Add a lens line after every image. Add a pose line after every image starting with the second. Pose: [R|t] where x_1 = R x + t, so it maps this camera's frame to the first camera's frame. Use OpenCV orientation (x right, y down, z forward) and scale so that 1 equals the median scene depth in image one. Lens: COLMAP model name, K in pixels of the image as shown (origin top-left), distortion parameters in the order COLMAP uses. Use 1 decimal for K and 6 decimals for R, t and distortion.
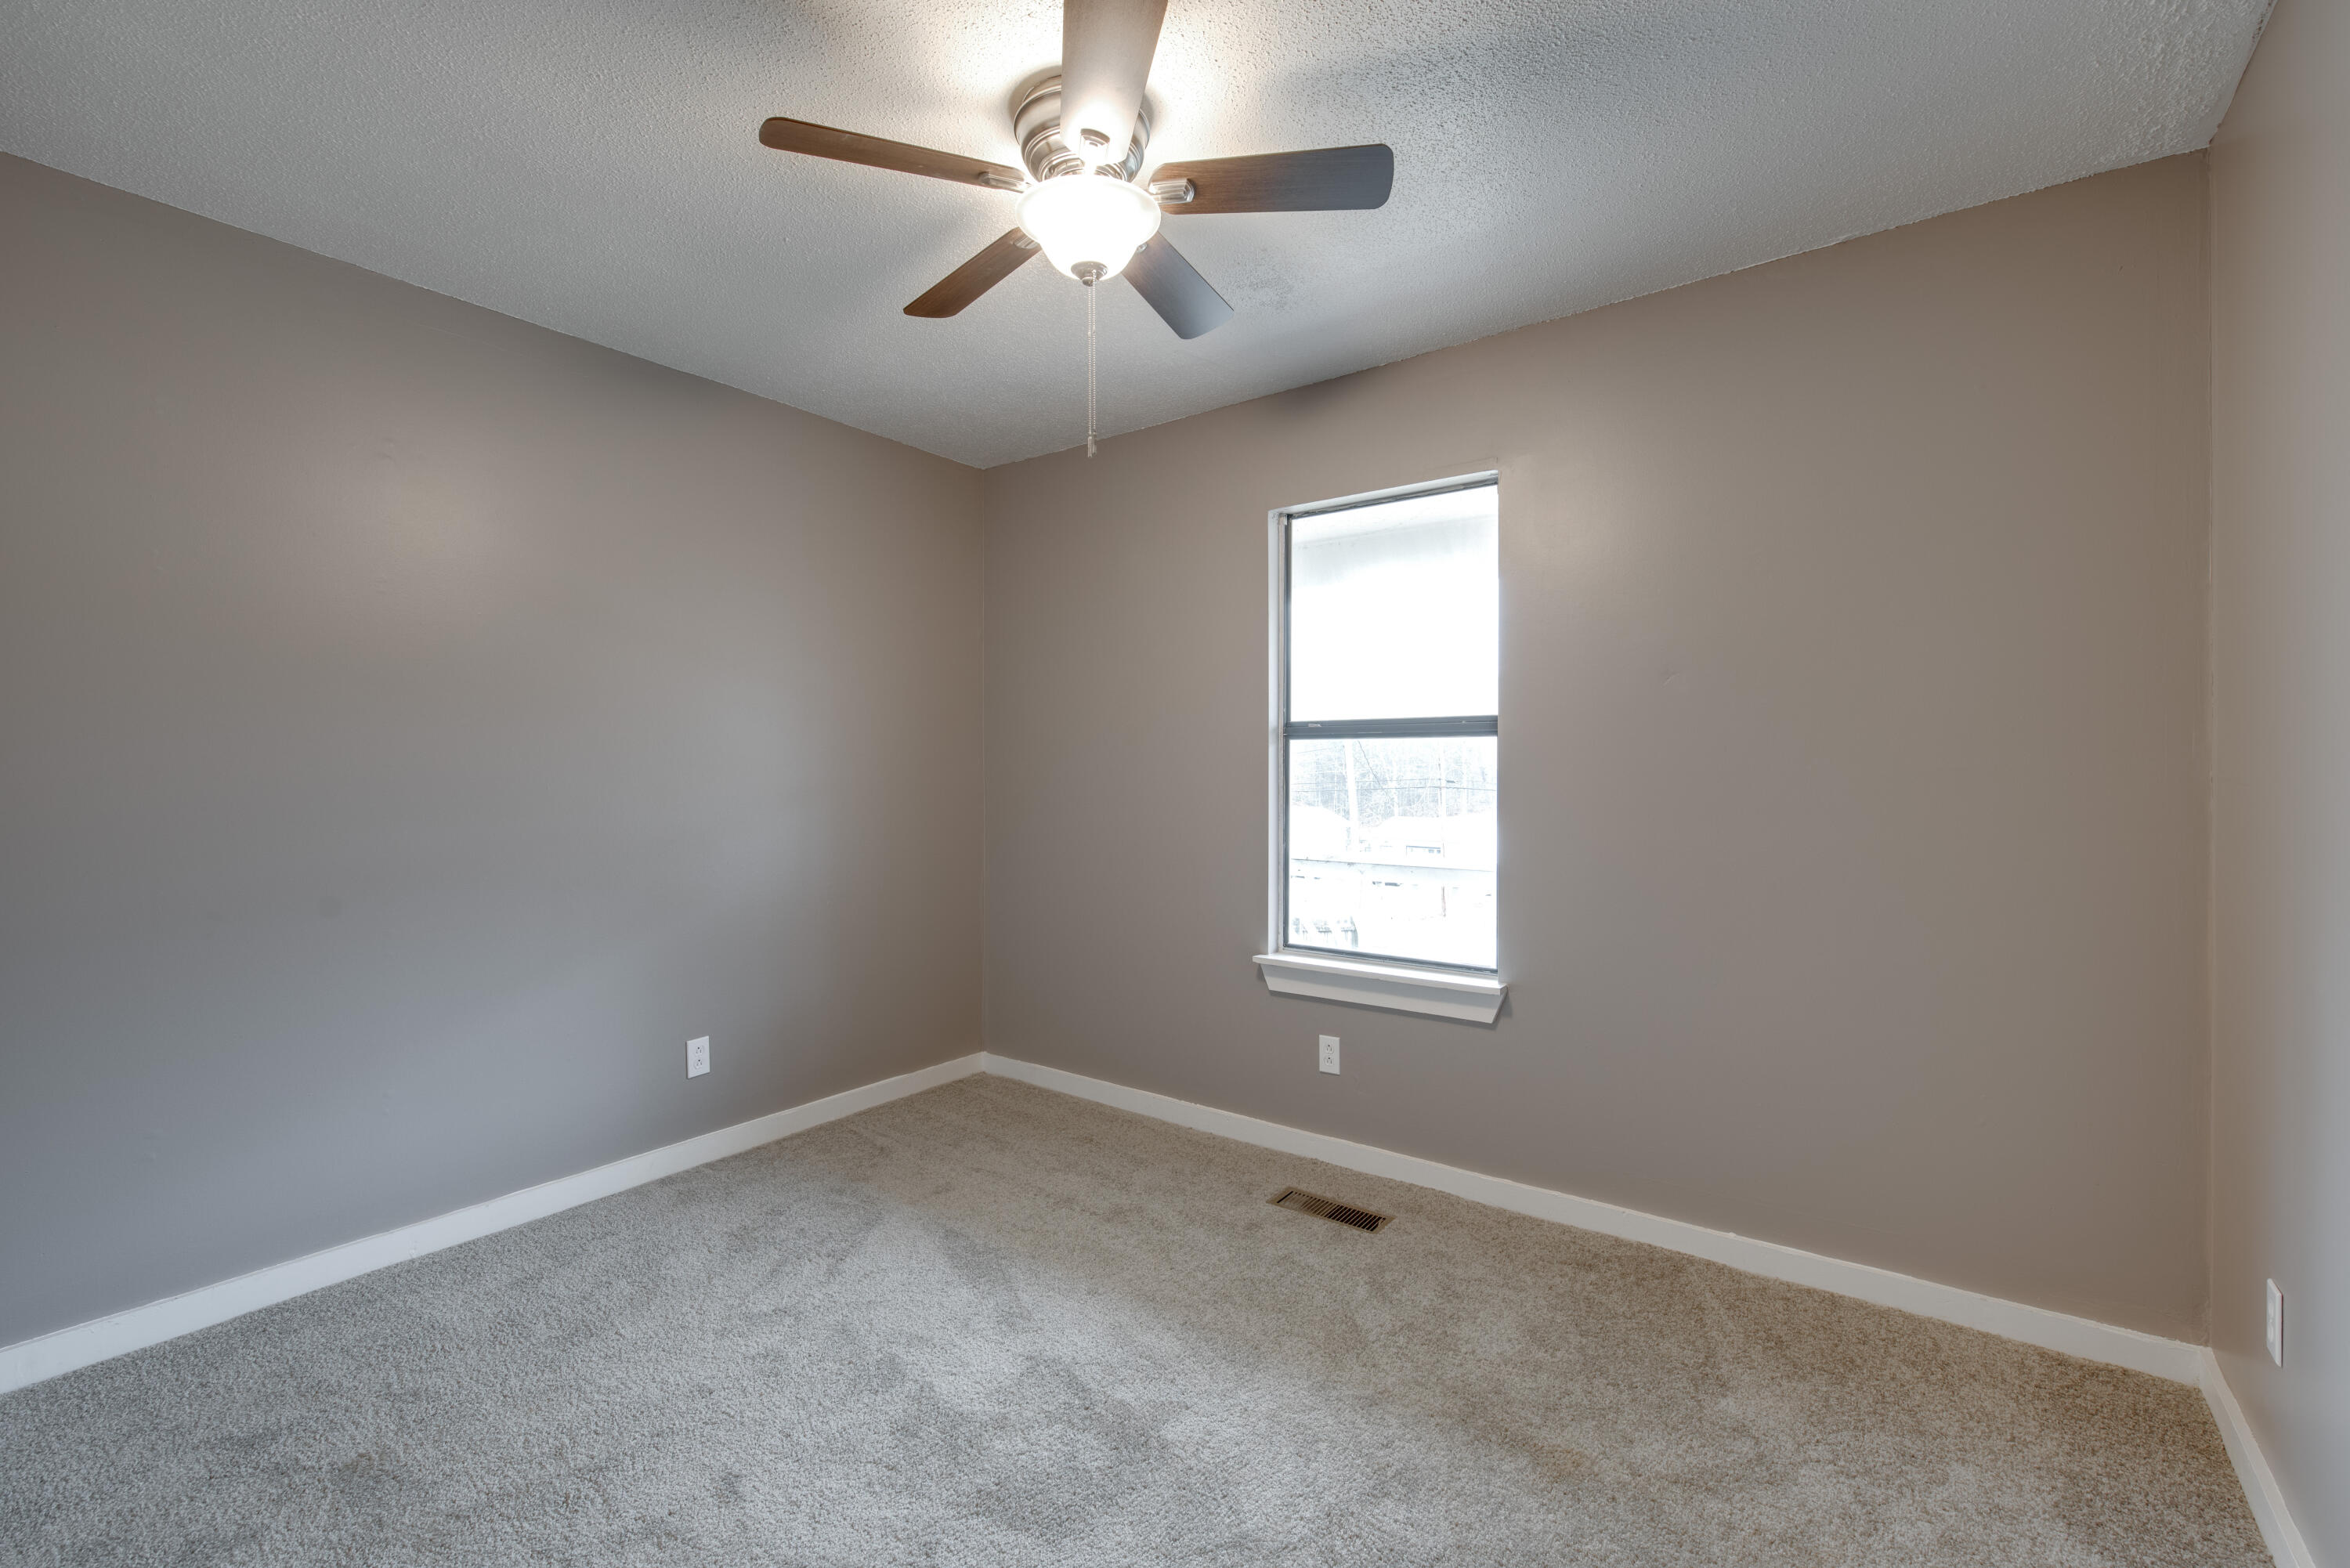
lens RADIAL K [[1013.9, 0, 1161.4], [0, 1013.9, 784.9], [0, 0, 1]] dist [0.001419, 0.000109]
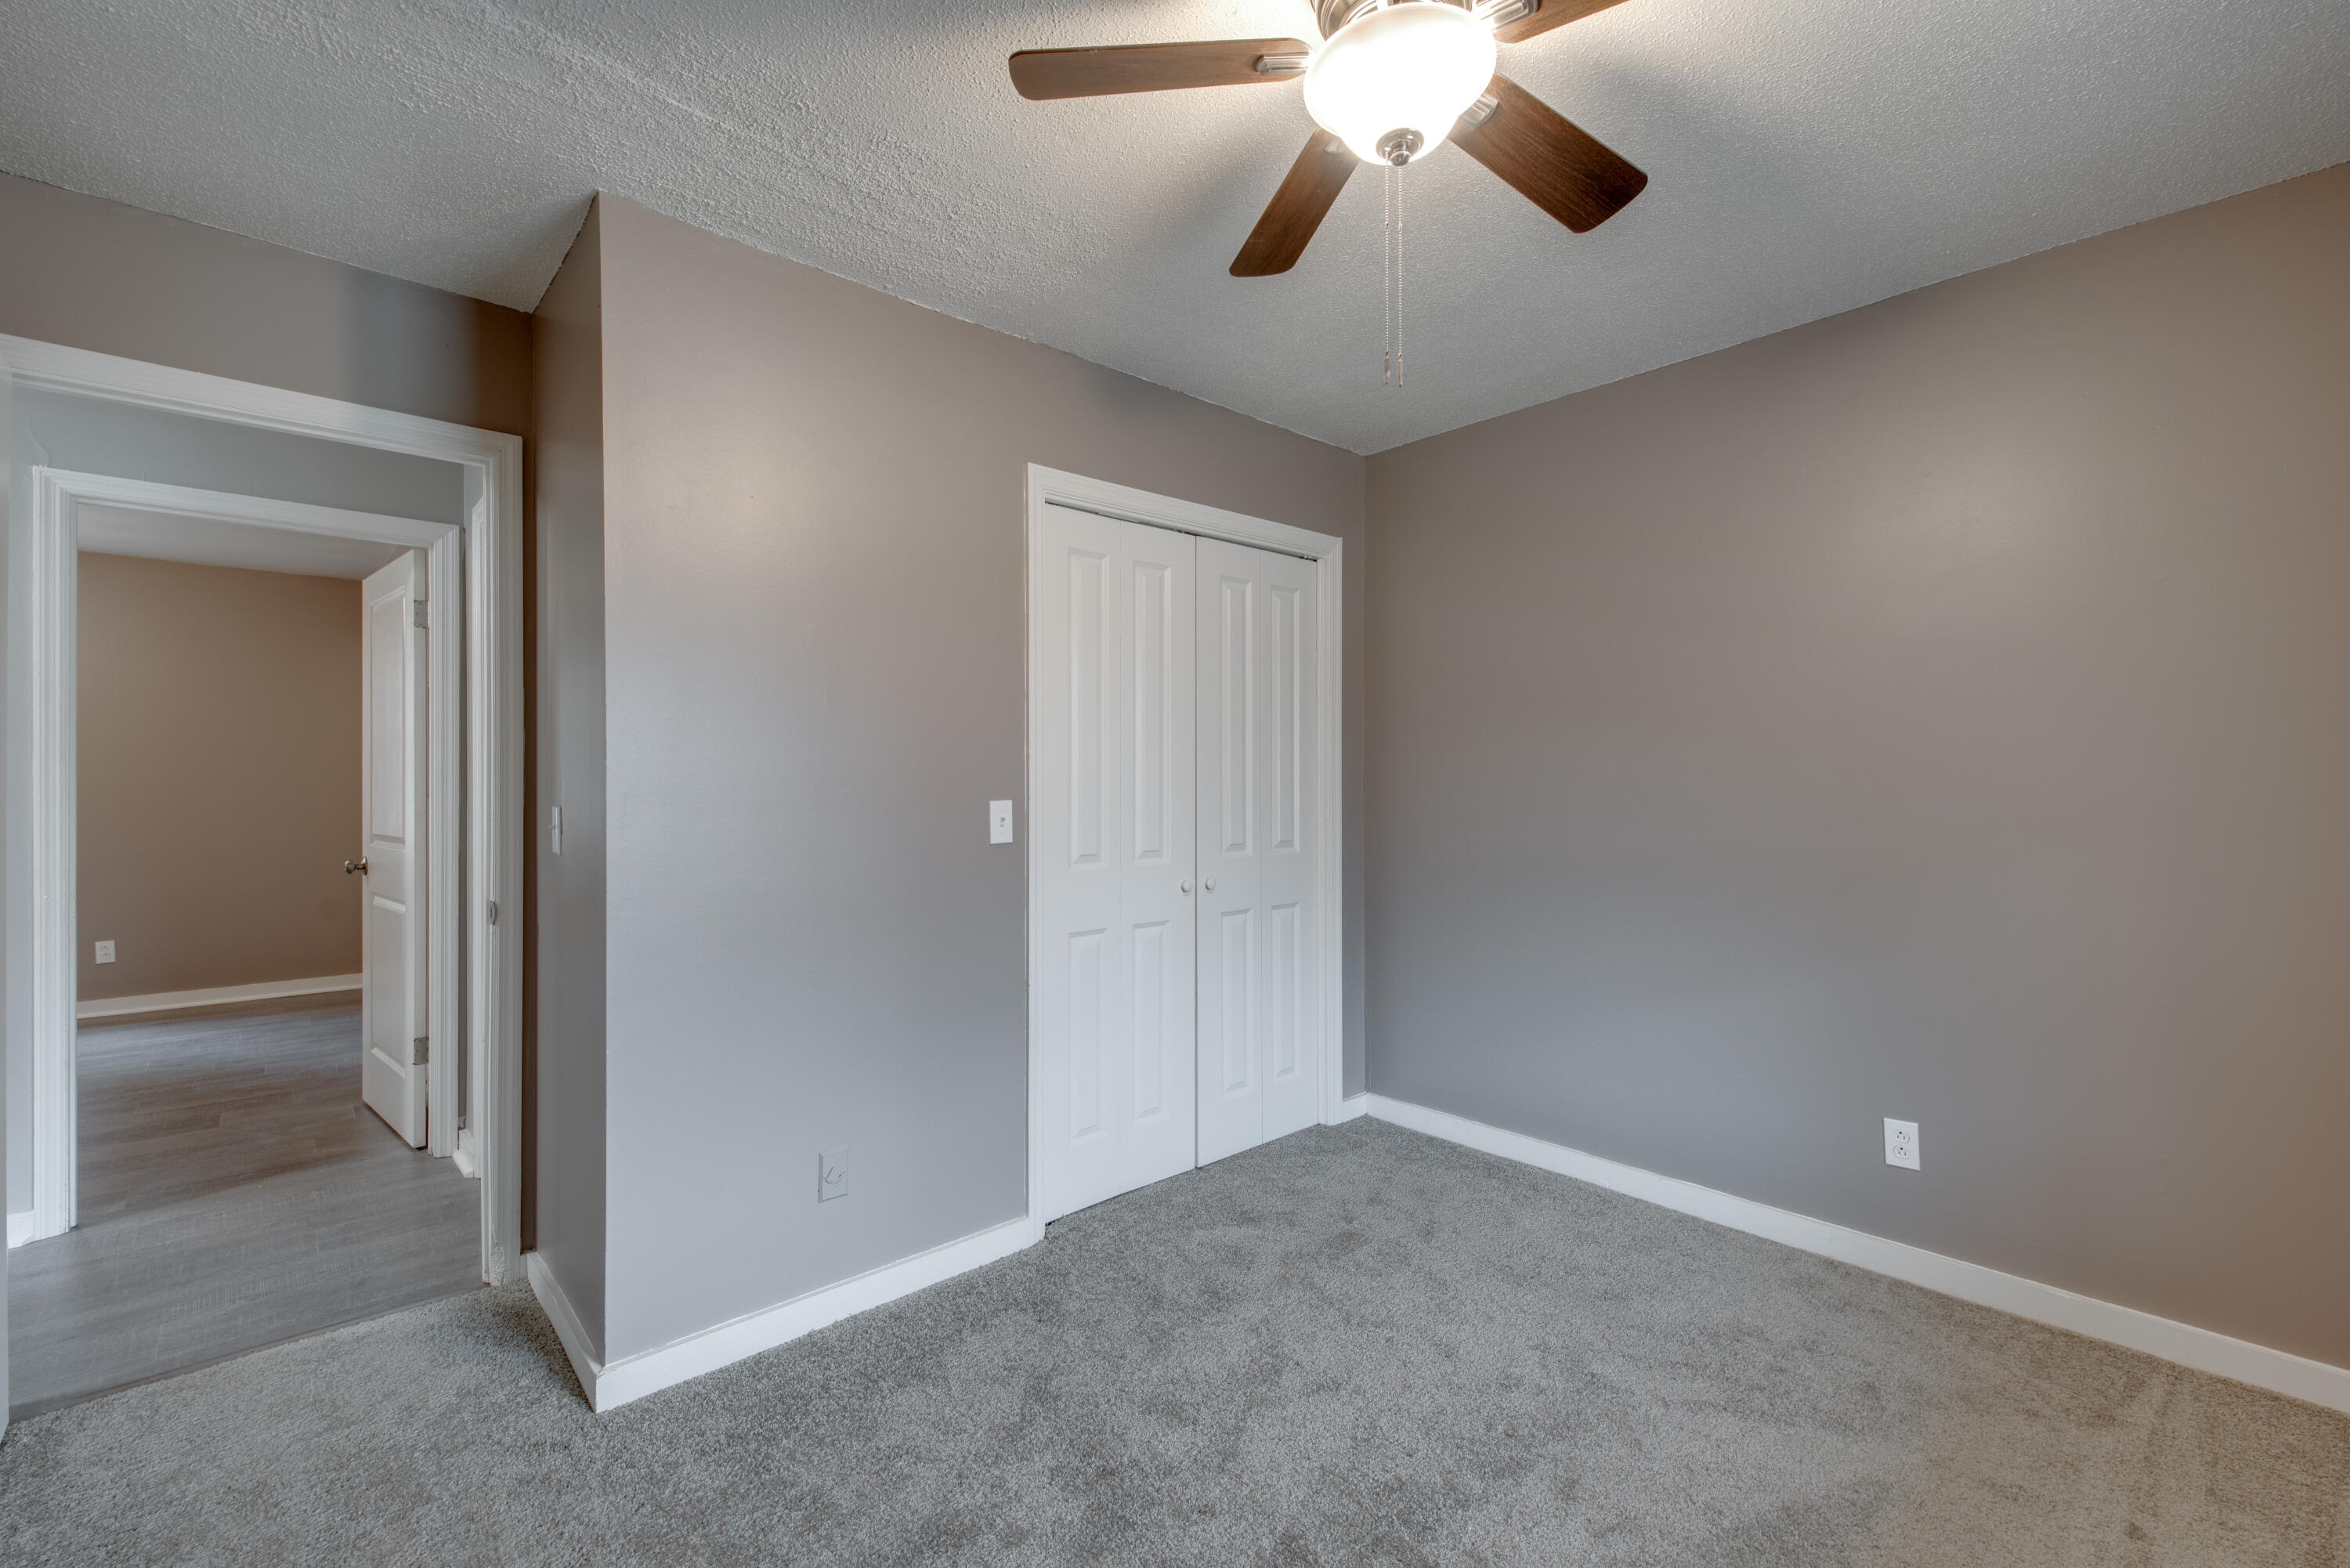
lens RADIAL K [[1013.9, 0, 1176.9], [0, 1013.9, 775.9], [0, 0, 1]] dist [0.001419, 0.000109]
pose [[-0.193684, 0.005515, -0.981049, 0.502875], [-0.016658, 0.999822, 0.008909, -0.023073], [0.980923, 0.018068, -0.193557, 0.674118]]
